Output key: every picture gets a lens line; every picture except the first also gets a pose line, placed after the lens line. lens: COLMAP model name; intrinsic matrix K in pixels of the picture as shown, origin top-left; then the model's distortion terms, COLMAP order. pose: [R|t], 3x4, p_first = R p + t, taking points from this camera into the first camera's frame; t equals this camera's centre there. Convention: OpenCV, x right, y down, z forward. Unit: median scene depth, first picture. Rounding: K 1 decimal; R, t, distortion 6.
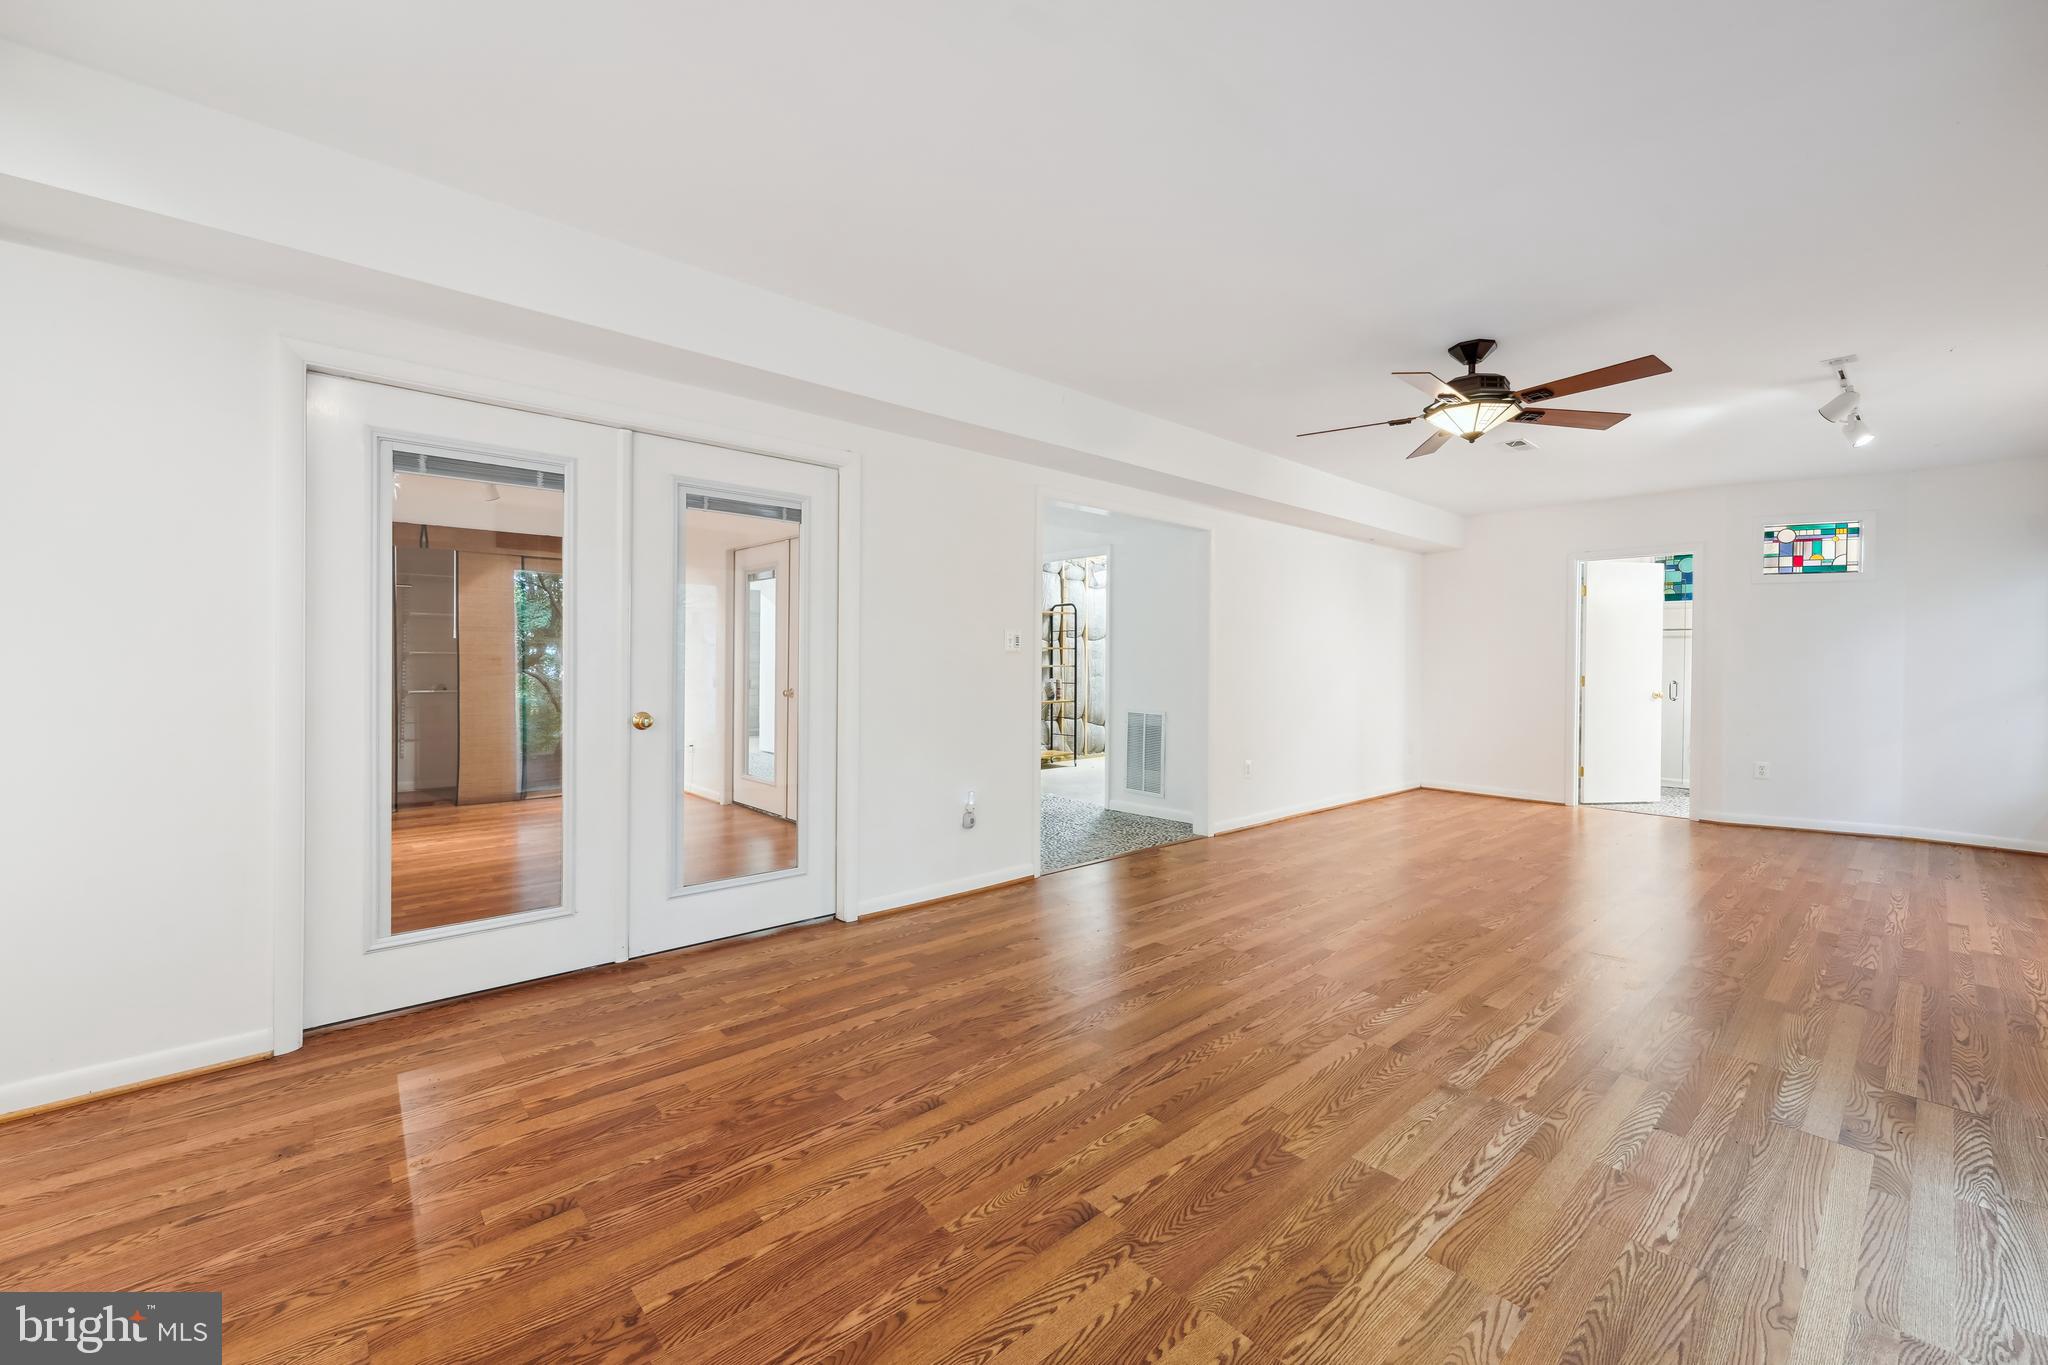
lens RADIAL K [[834.4, 0, 1027.9], [0, 834.4, 671.9], [0, 0, 1]] dist [0.002927, -0.000669]
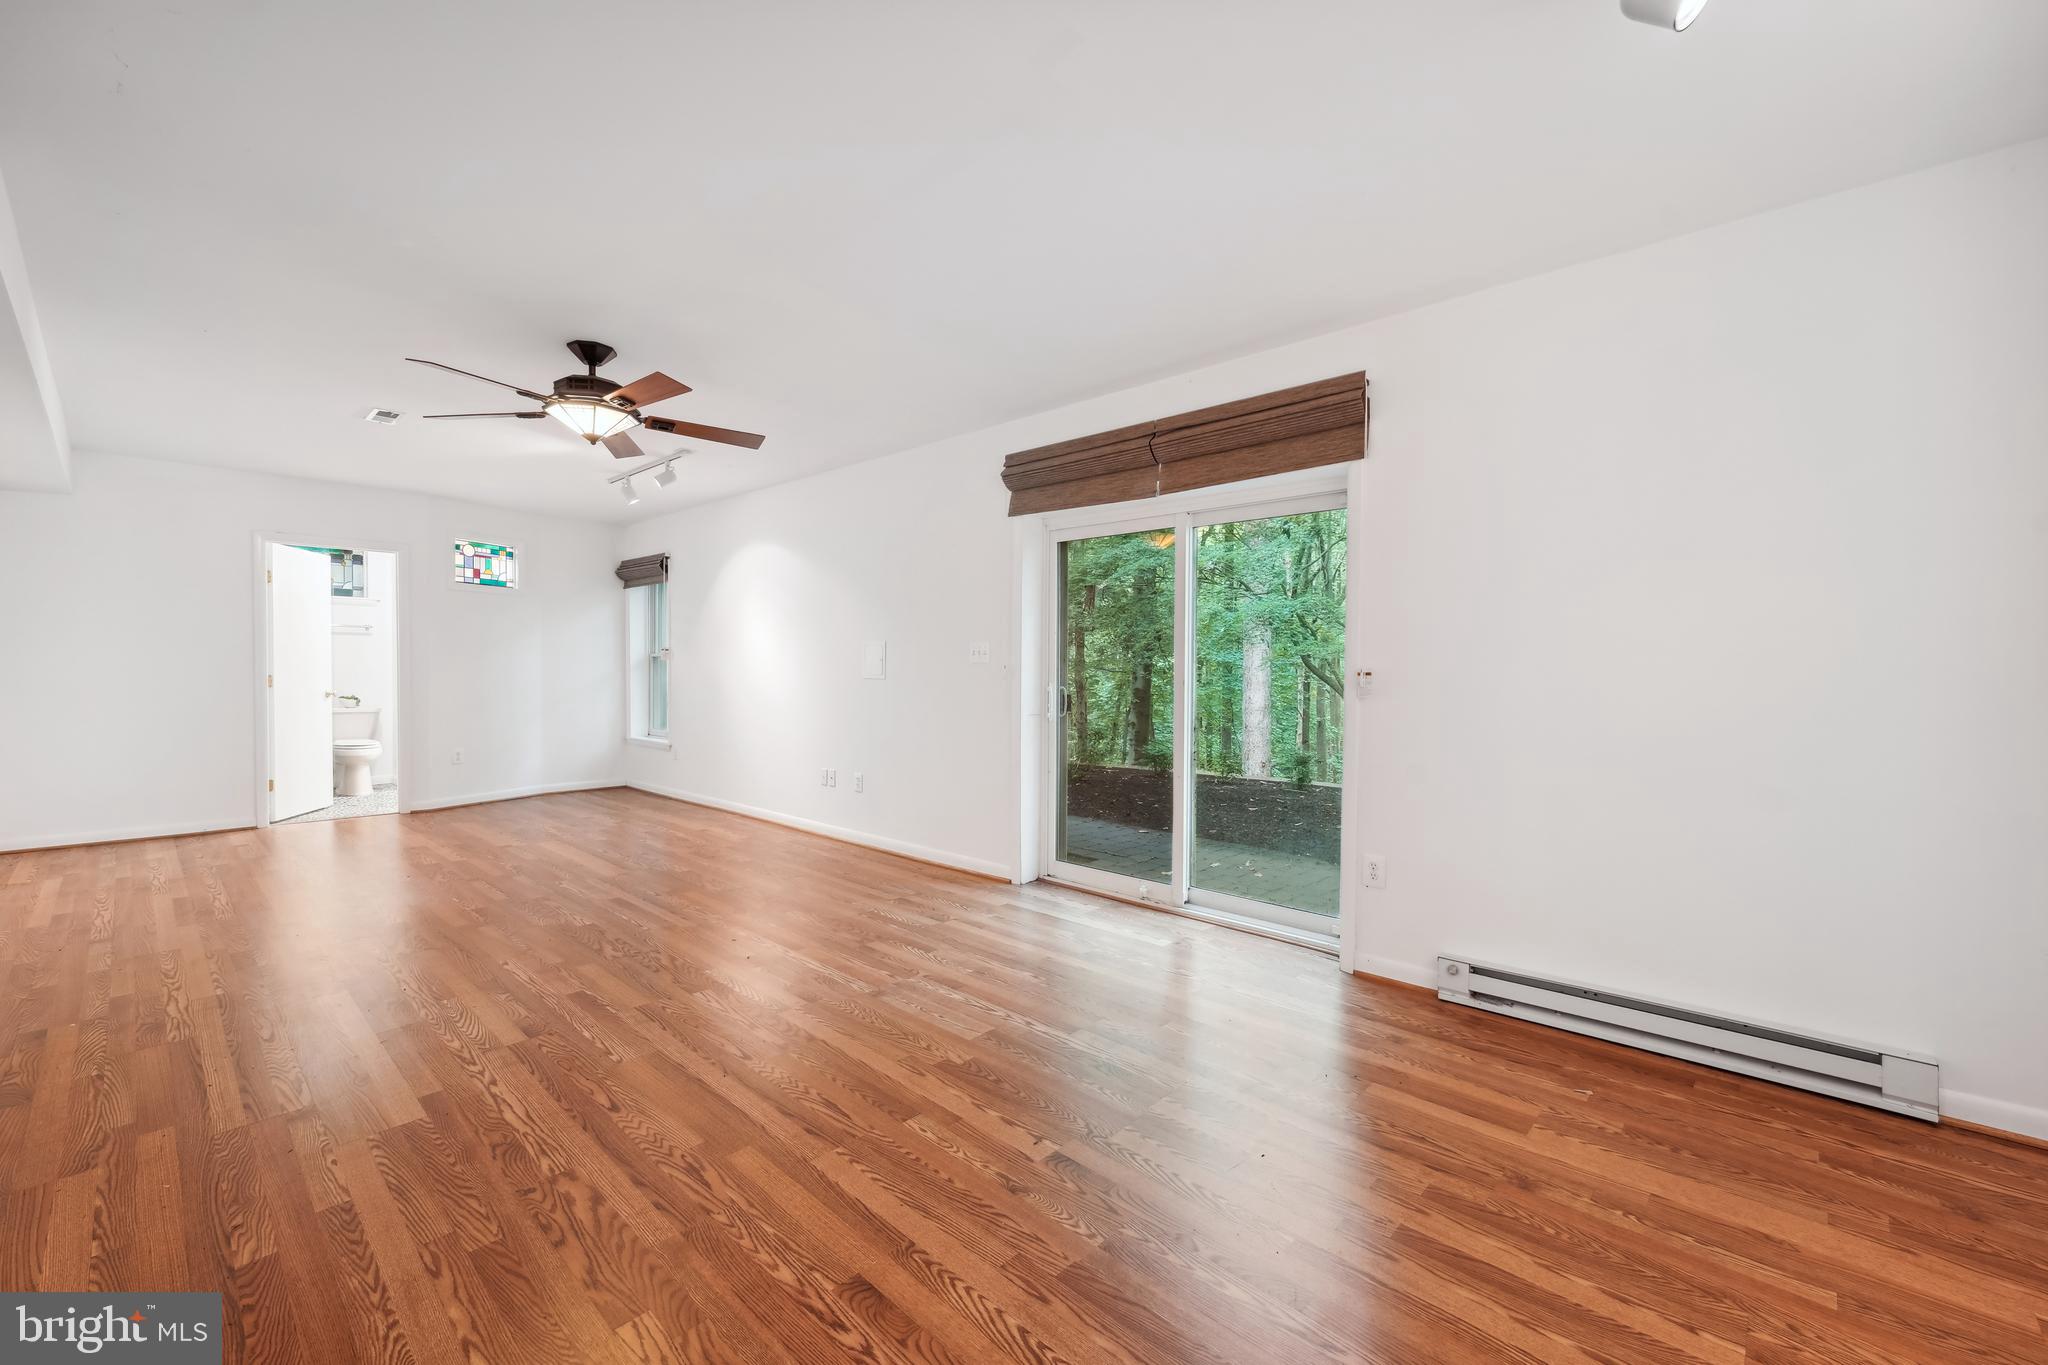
lens RADIAL K [[834.4, 0, 1024.9], [0, 834.4, 679.9], [0, 0, 1]] dist [0.002927, -0.000669]
pose [[-0.094507, -0.023464, 0.995248, -0.533374], [0.006737, 0.999684, 0.024208, -0.012682], [-0.995501, 0.008993, -0.094319, 0.593423]]
